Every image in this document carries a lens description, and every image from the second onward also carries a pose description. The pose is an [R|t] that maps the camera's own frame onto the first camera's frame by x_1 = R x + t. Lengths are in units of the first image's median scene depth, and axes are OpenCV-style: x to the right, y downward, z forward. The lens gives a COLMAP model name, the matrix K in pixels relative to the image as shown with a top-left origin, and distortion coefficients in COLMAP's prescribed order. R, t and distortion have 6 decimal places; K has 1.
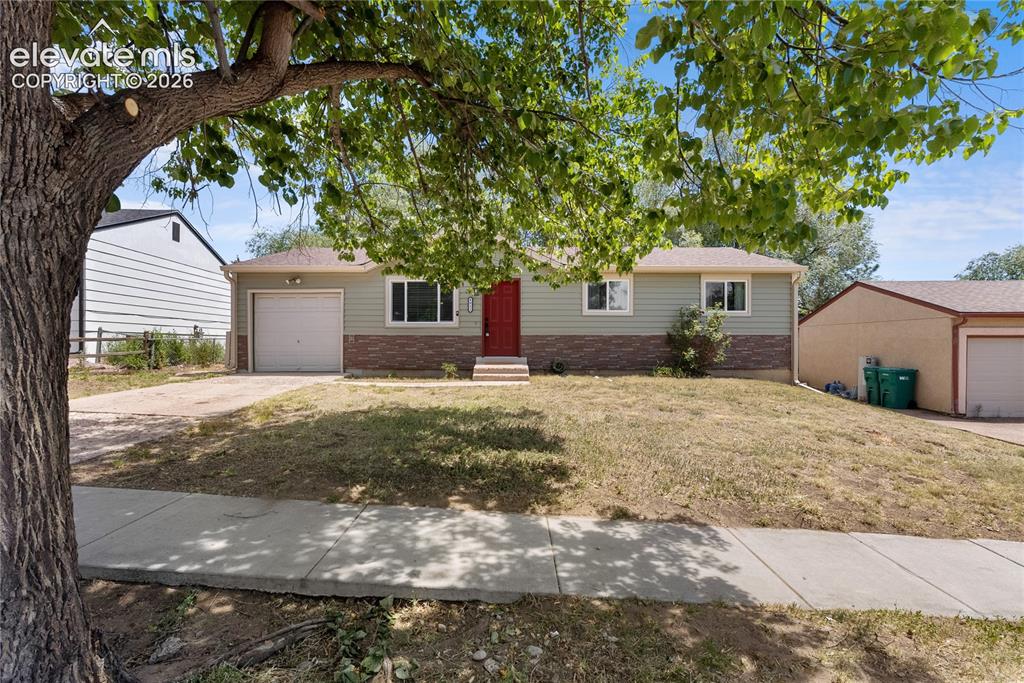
lens RADIAL K [[455.6, 0, 513.4], [0, 455.6, 335.7], [0, 0, 1]] dist [-0.005382, 0.000241]
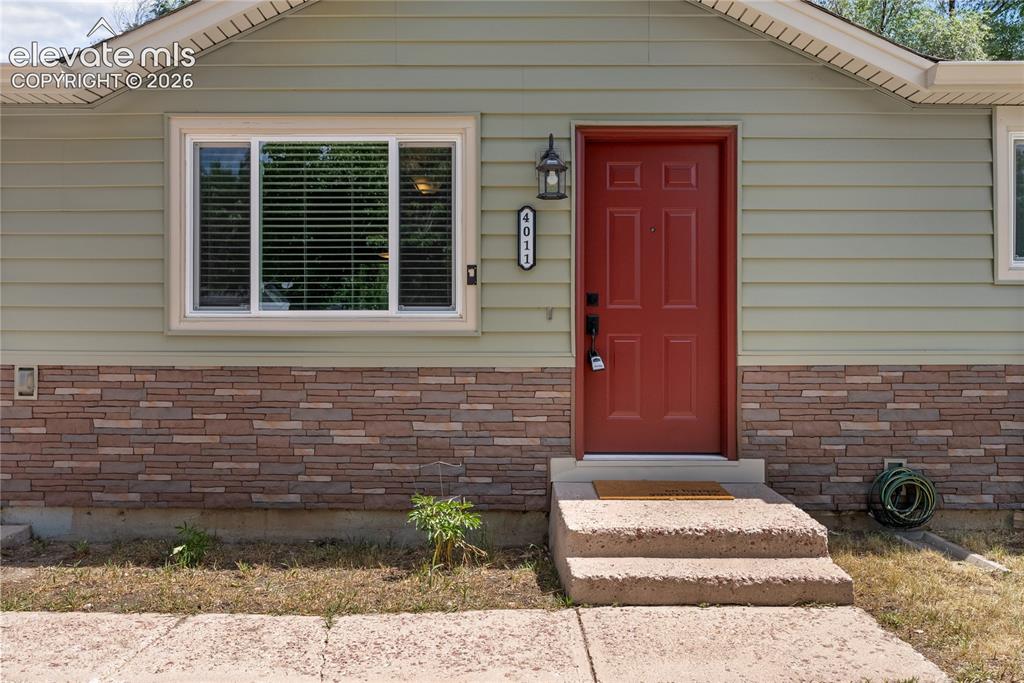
lens RADIAL K [[879.5, 0, 509.8], [0, 879.5, 343.7], [0, 0, 1]] dist [-0.010817, -0.002199]
pose [[0.999989, -0.000676, 0.004693, -0.105570], [0.000660, 0.999994, 0.003534, -0.014498], [-0.004696, -0.003531, 0.999983, 0.541604]]
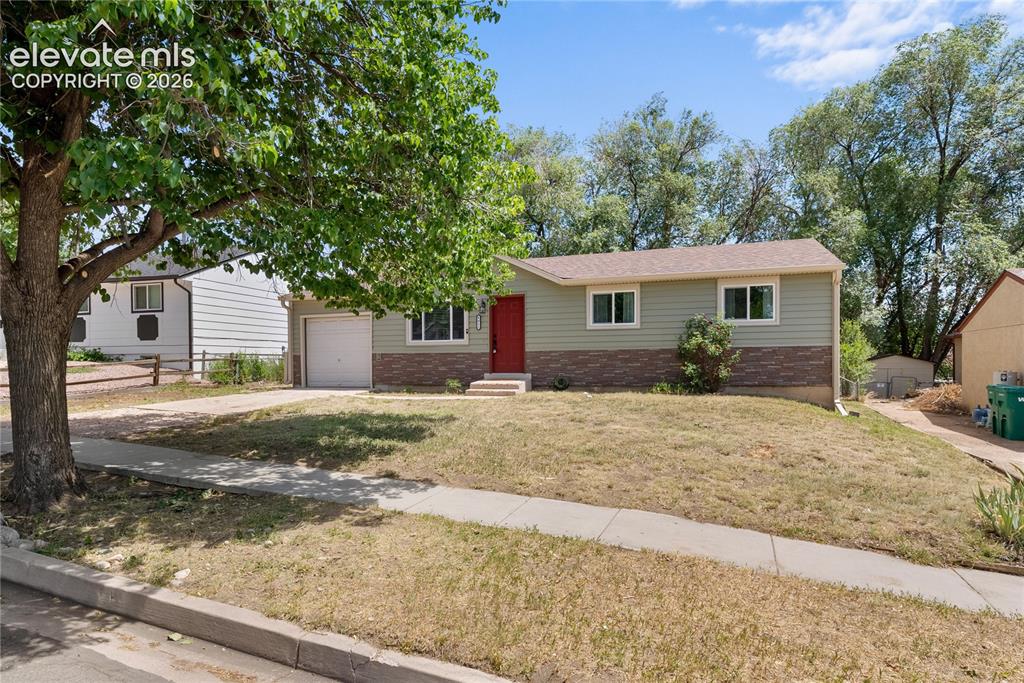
lens RADIAL K [[578.5, 0, 506.8], [0, 578.5, 352.0], [0, 0, 1]] dist [-0.005314, -0.001006]
pose [[0.942274, -0.015678, -0.334475, 0.401493], [0.016773, 0.999859, 0.000386, -0.000644], [0.334421, -0.005974, 0.942405, -0.209641]]
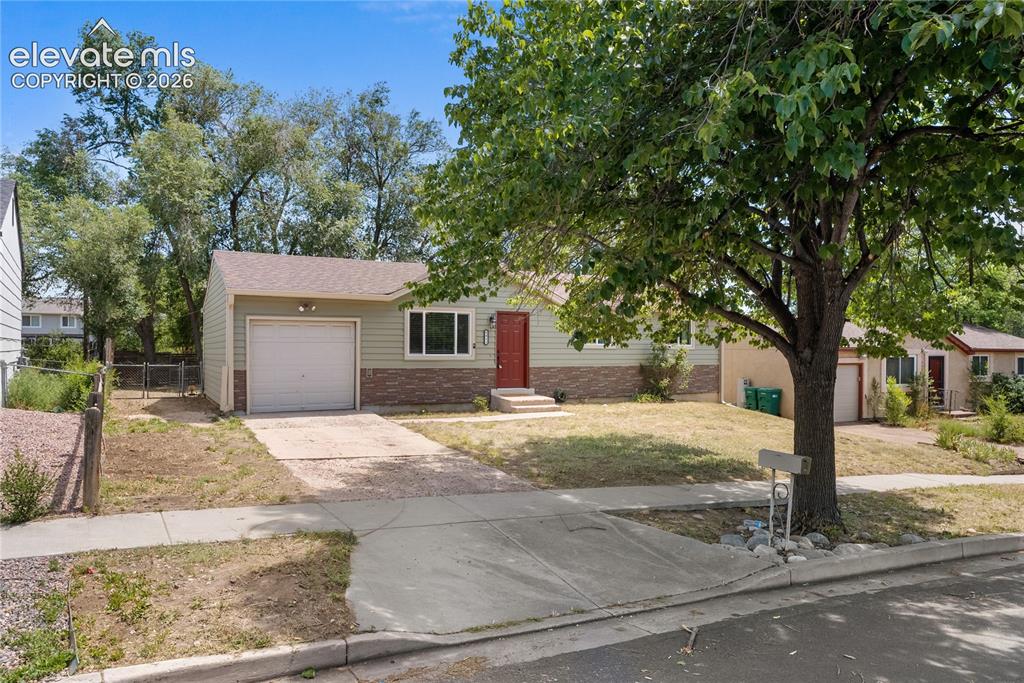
lens RADIAL K [[682.0, 0, 514.3], [0, 682.0, 342.9], [0, 0, 1]] dist [-0.012480, -0.001082]
pose [[0.874077, 0.006290, 0.485747, -0.769122], [-0.009545, 0.999946, 0.004226, -0.062260], [-0.485693, -0.008330, 0.874090, -0.341696]]
